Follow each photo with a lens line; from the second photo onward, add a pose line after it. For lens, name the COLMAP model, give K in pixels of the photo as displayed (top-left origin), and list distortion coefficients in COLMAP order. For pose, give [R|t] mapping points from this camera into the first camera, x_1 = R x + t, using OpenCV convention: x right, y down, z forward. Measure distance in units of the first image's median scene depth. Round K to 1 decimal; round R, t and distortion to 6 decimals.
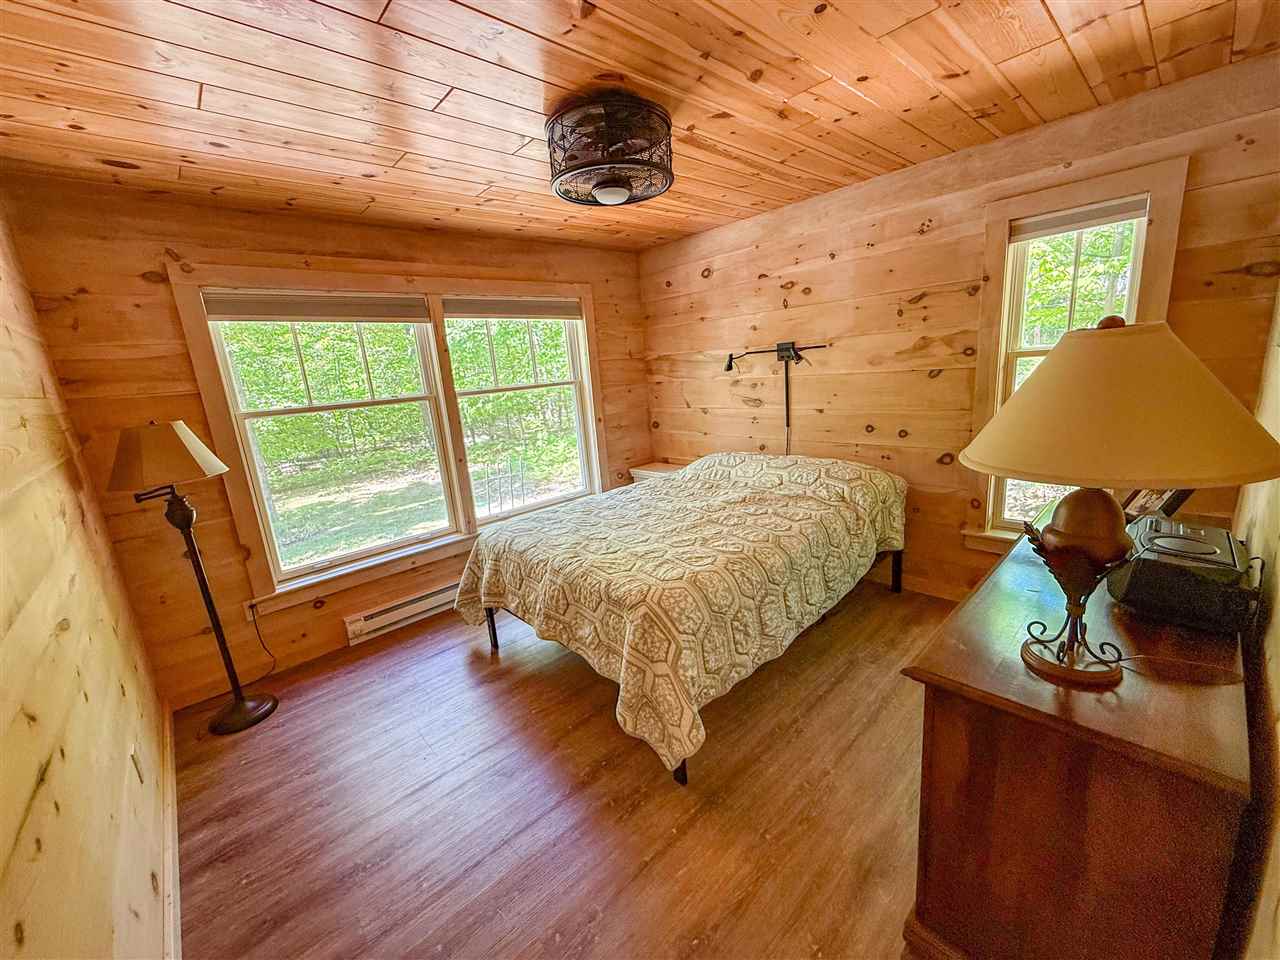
lens RADIAL K [[507.8, 0, 637.3], [0, 507.8, 480.3], [0, 0, 1]] dist [-0.000412, 0.000022]
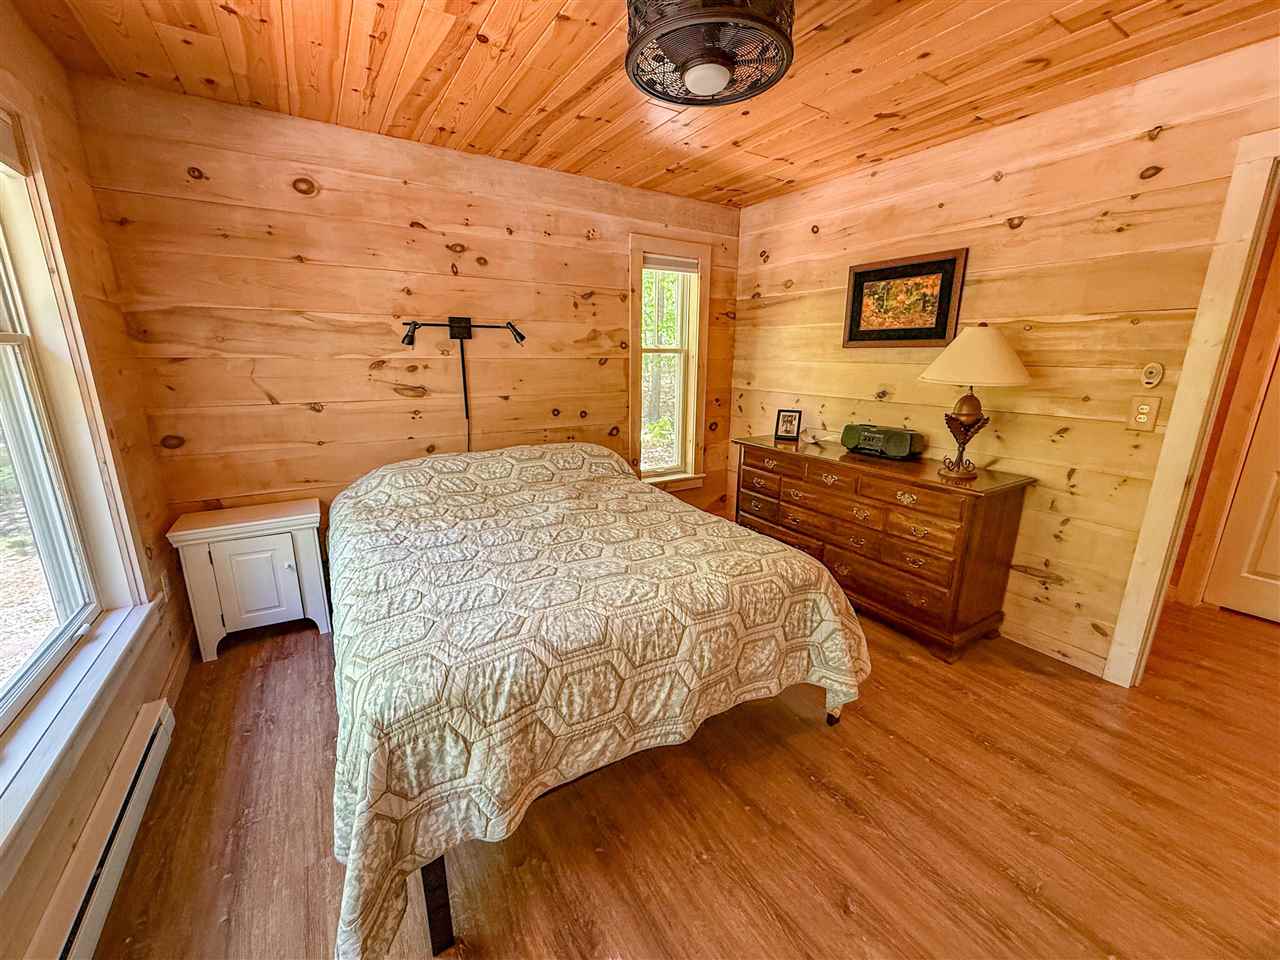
lens RADIAL K [[507.8, 0, 637.0], [0, 507.8, 481.0], [0, 0, 1]] dist [-0.000412, 0.000022]
pose [[0.185064, -0.159617, 0.969677, -0.544283], [0.197059, 0.972707, 0.122507, -0.058927], [-0.962766, 0.168412, 0.211467, 0.636351]]
